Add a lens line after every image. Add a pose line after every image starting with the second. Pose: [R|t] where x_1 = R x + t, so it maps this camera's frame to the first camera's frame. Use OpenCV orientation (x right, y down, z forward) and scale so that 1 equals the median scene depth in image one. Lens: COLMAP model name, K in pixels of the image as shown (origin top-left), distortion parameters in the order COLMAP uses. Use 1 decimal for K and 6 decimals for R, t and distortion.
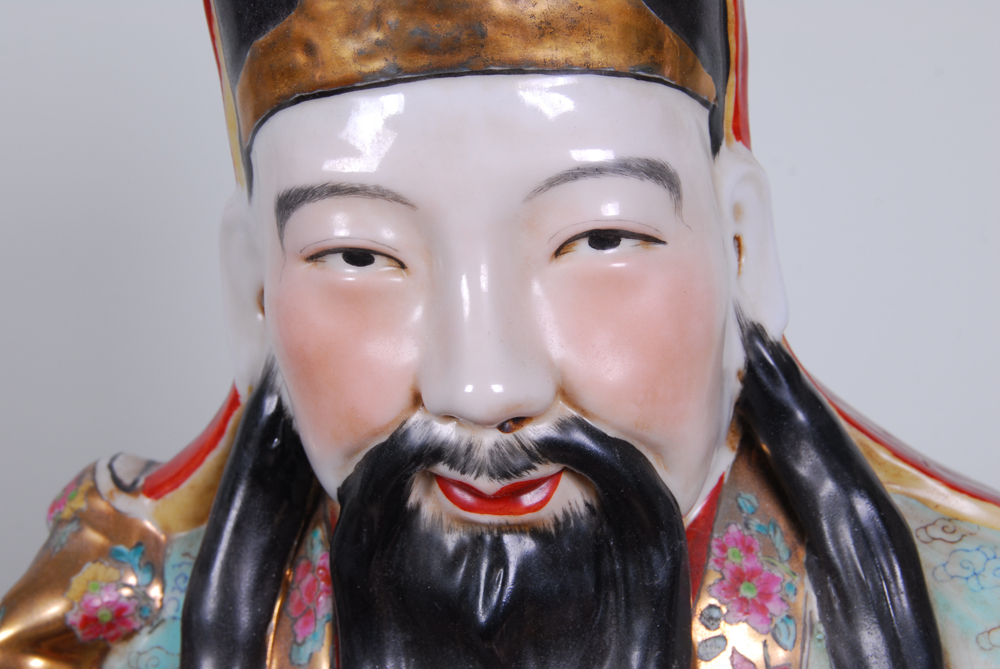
lens RADIAL K [[1779.9, 0, 506.5], [0, 1779.9, 335.4], [0, 0, 1]] dist [-0.083284, 0.000000]
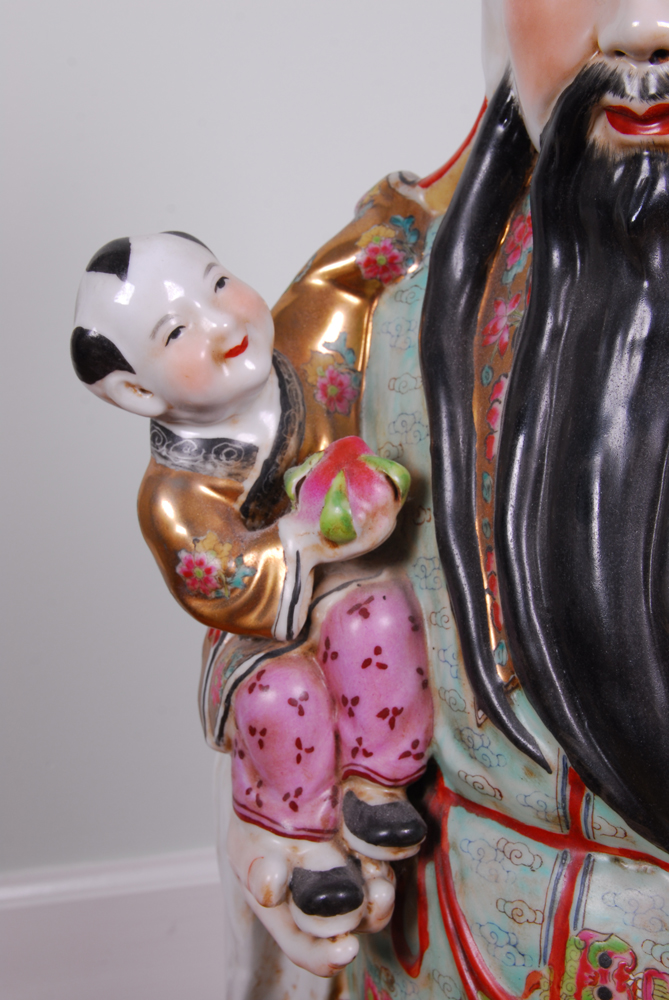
lens RADIAL K [[1361.1, 0, 331.7], [0, 1361.1, 499.8], [0, 0, 1]] dist [-0.075953, 0.000000]
pose [[0.936151, 0.107149, -0.334873, 0.134889], [-0.094835, 0.994083, 0.052961, 0.322737], [0.338567, -0.017822, 0.940774, -0.055688]]
